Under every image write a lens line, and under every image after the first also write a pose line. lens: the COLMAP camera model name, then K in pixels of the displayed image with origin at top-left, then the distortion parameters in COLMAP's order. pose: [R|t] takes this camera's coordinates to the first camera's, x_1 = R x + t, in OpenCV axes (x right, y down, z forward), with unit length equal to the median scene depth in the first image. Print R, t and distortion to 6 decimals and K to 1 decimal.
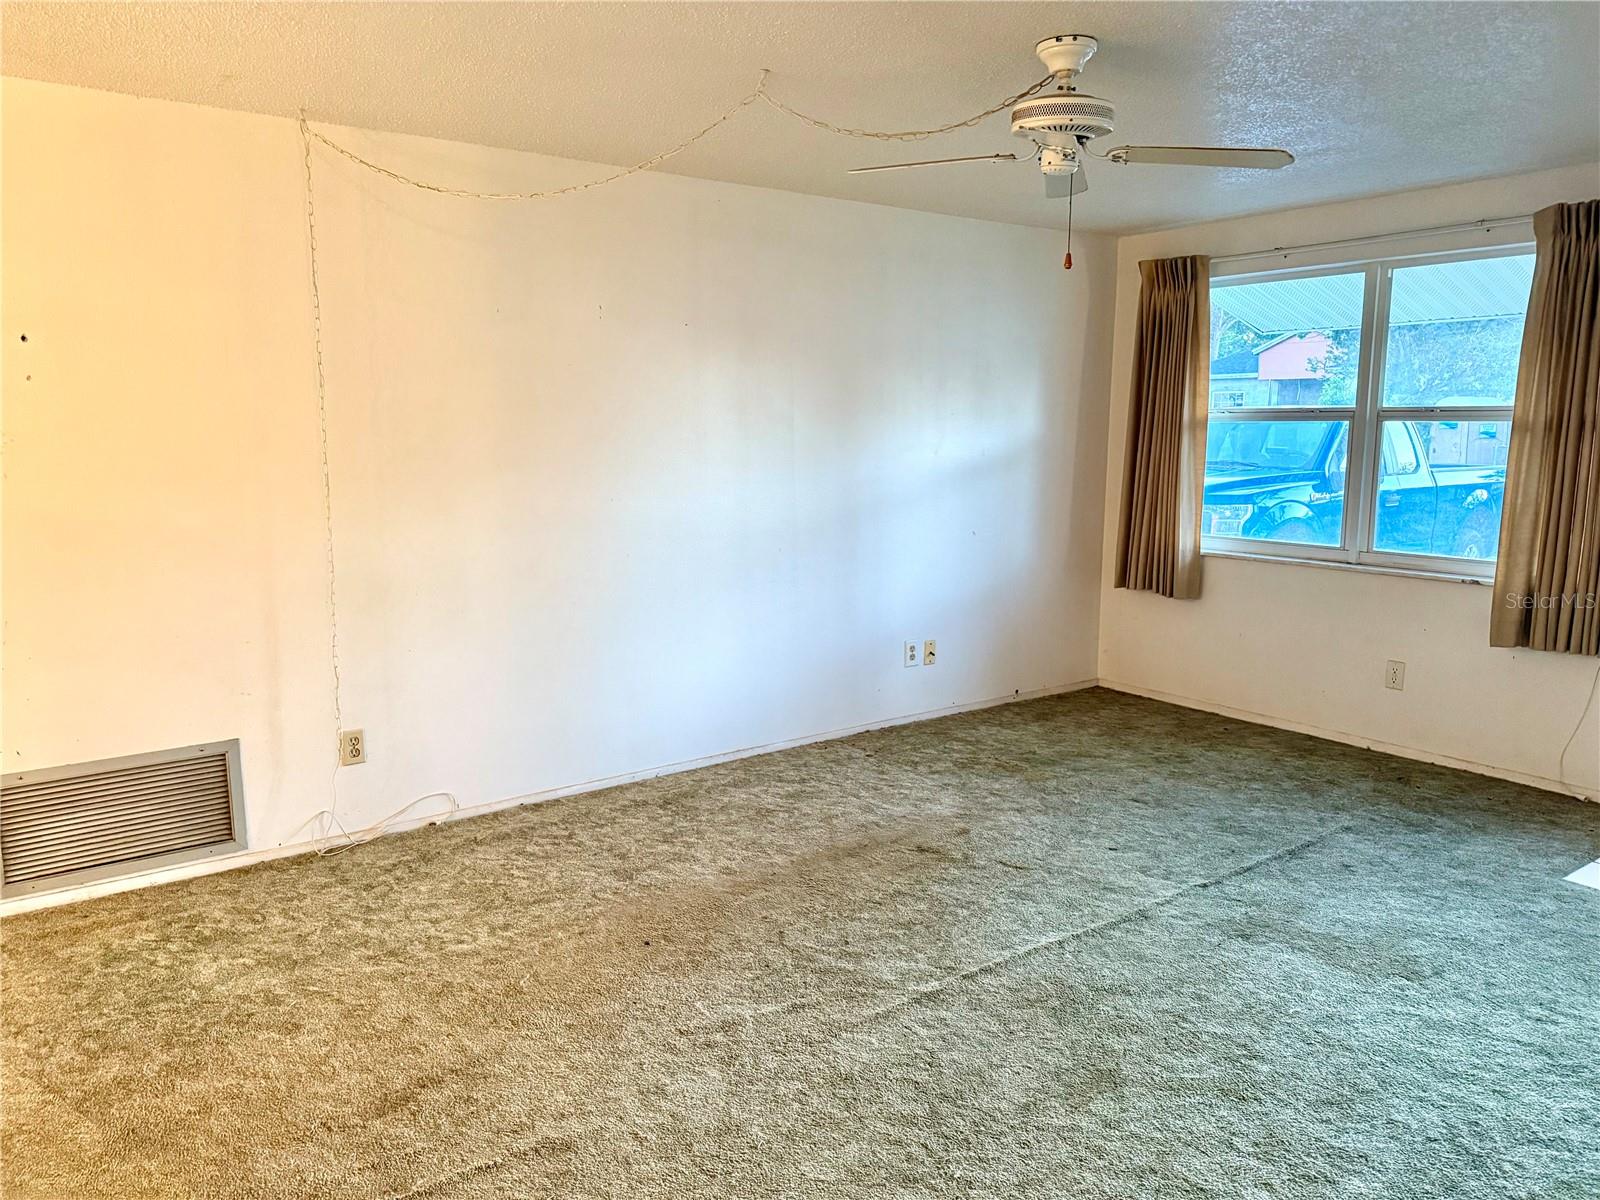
lens RADIAL K [[1120.8, 0, 809.1], [0, 1120.8, 598.6], [0, 0, 1]] dist [0.054696, -0.064328]
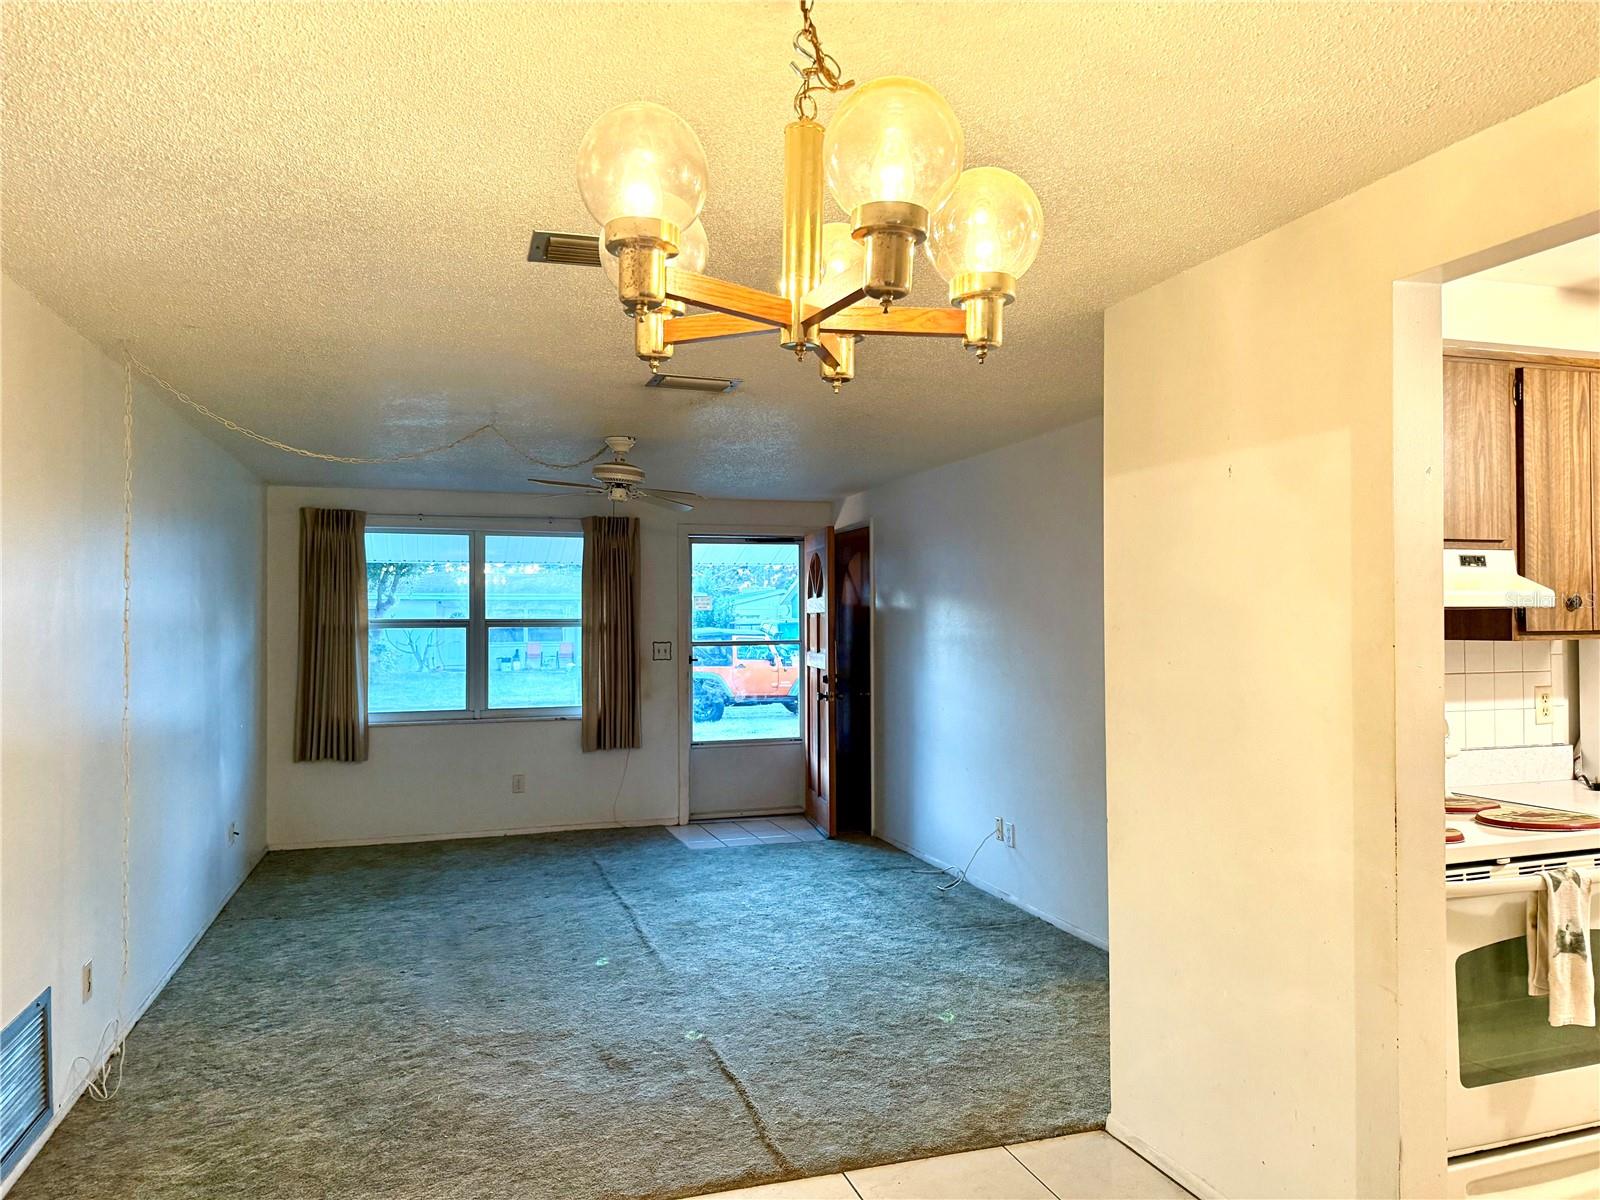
lens RADIAL K [[1120.8, 0, 797.3], [0, 1120.8, 600.5], [0, 0, 1]] dist [0.054696, -0.064328]
pose [[0.315441, 0.020689, 0.948720, -0.994381], [0.158993, 0.984477, -0.074333, -0.009393], [-0.935531, 0.174287, 0.307255, 0.117474]]
